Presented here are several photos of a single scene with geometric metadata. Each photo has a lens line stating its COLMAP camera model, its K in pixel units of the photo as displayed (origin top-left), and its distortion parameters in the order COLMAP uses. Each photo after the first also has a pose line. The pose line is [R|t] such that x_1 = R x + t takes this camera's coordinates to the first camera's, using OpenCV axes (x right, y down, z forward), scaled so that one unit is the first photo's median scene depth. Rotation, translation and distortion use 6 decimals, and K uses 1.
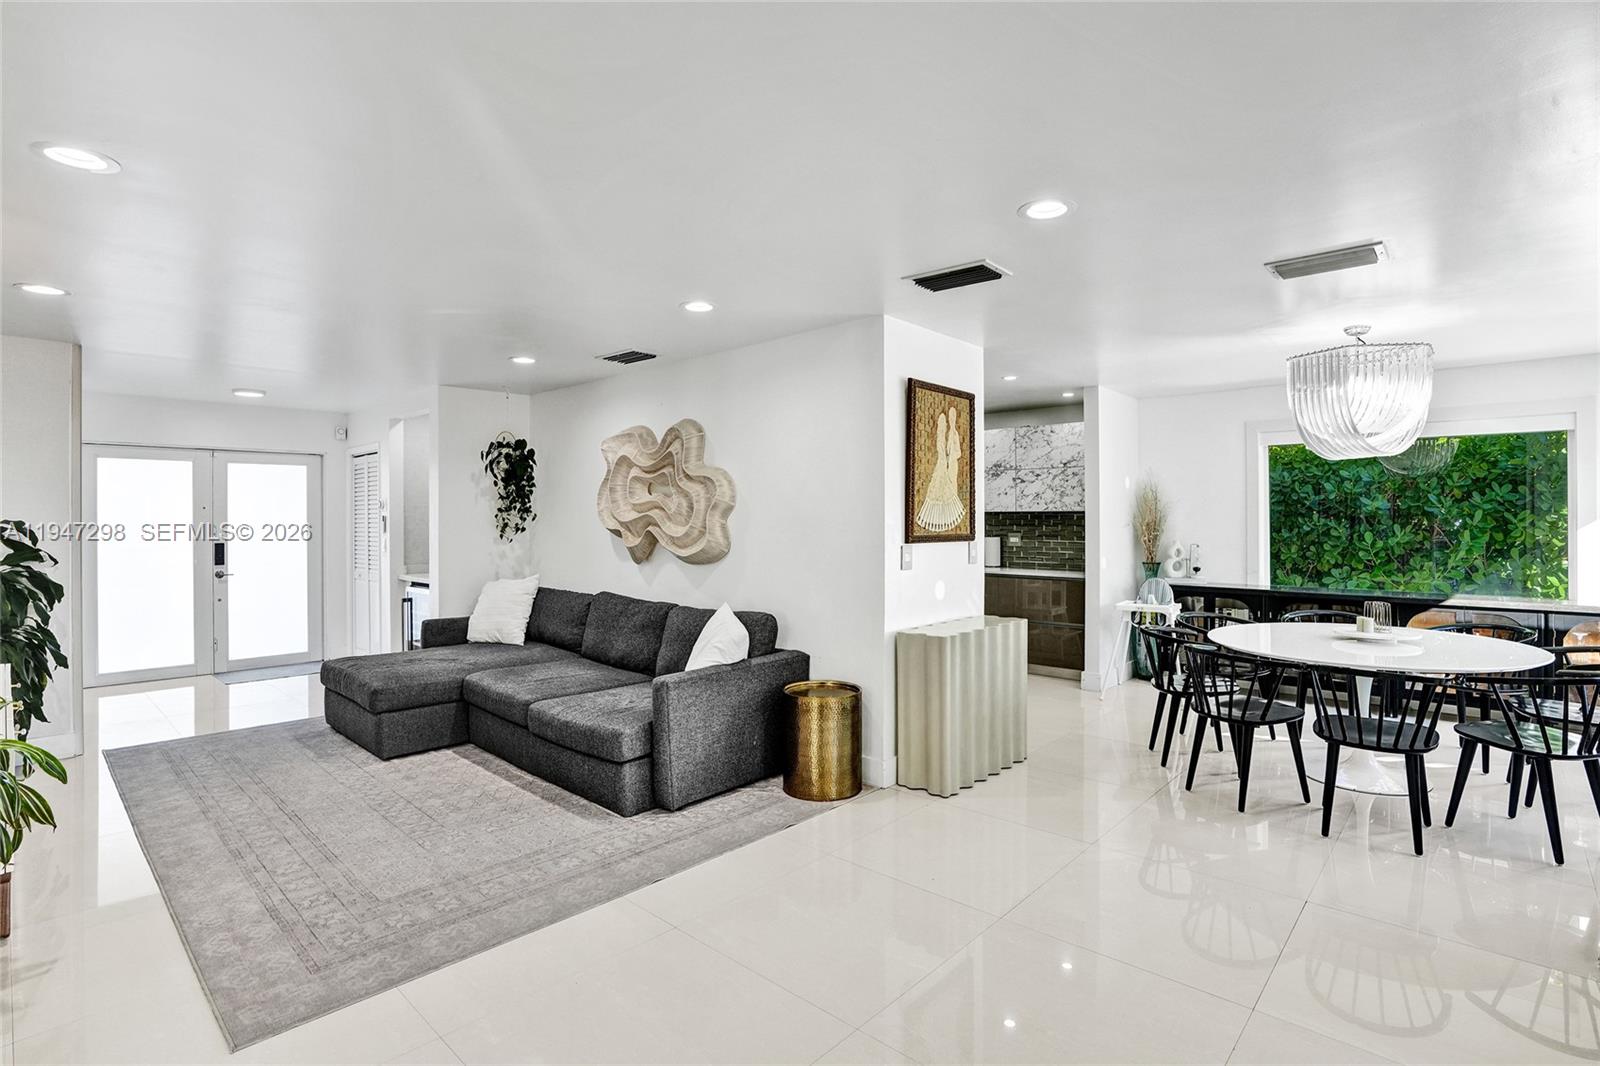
lens RADIAL K [[760.8, 0, 815.6], [0, 760.8, 515.8], [0, 0, 1]] dist [-0.029275, 0.003266]
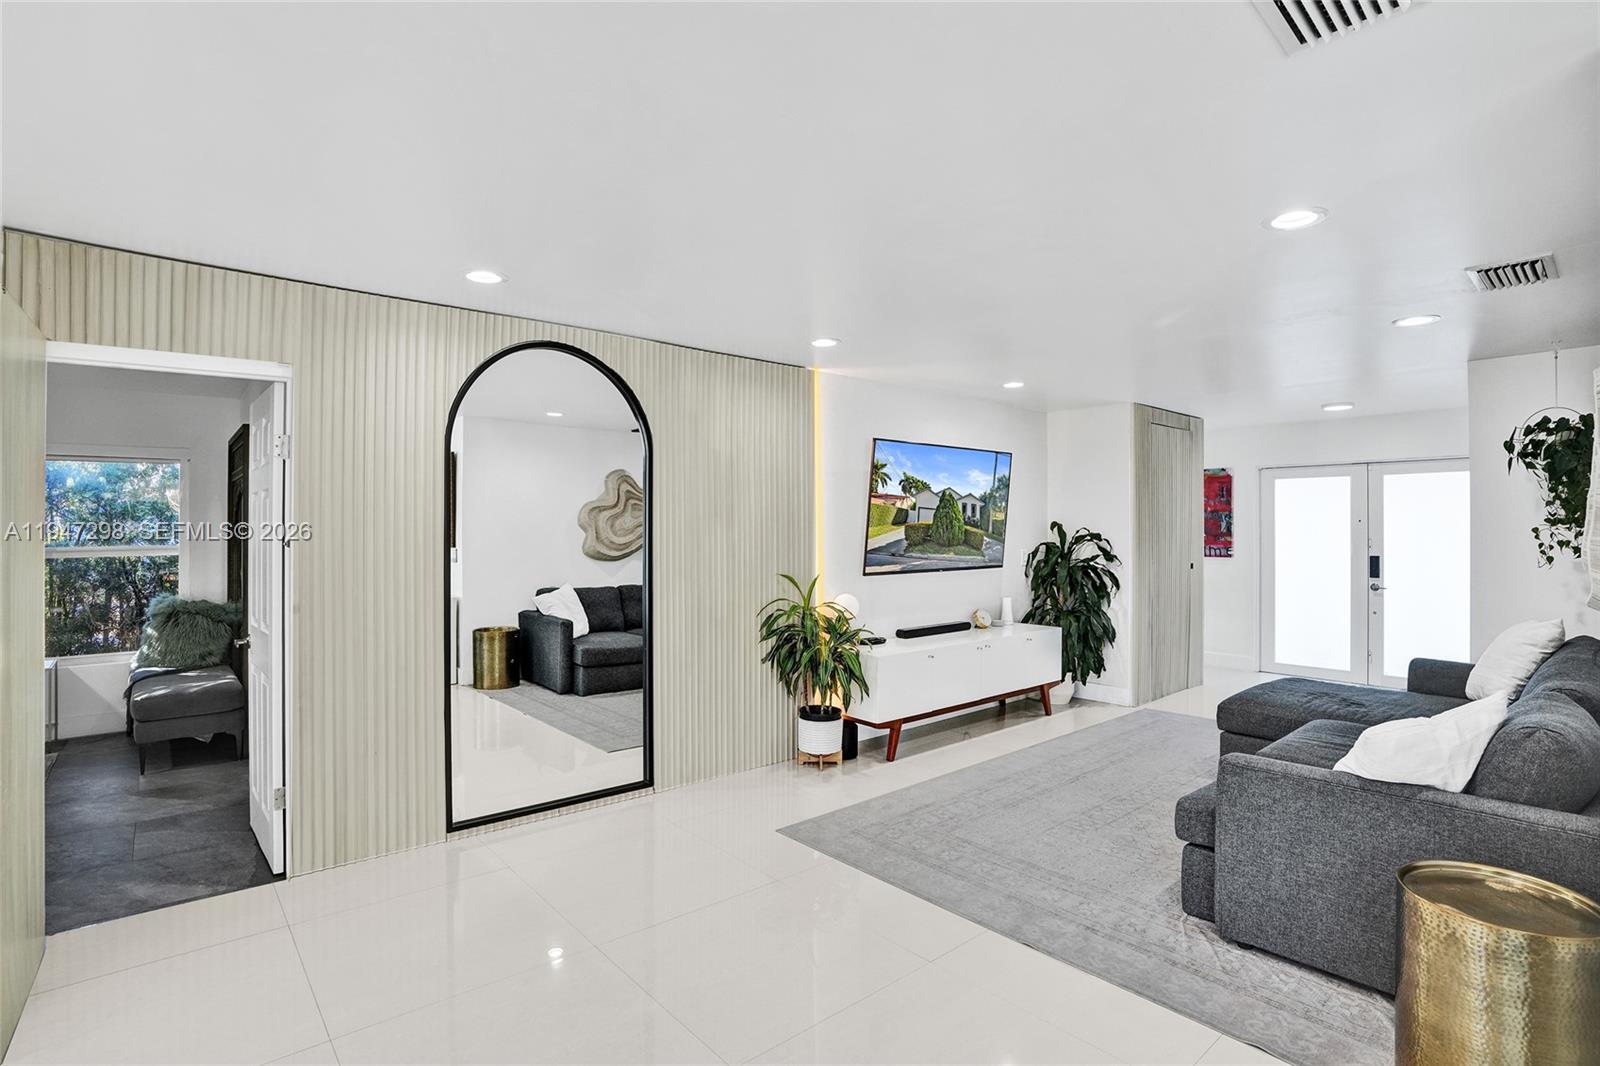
lens RADIAL K [[760.8, 0, 790.8], [0, 760.8, 525.3], [0, 0, 1]] dist [-0.029275, 0.003266]
pose [[-0.087884, -0.004023, -0.996123, 0.555421], [0.003253, 0.999985, -0.004326, -0.005302], [0.996125, -0.003620, -0.087870, 0.640862]]
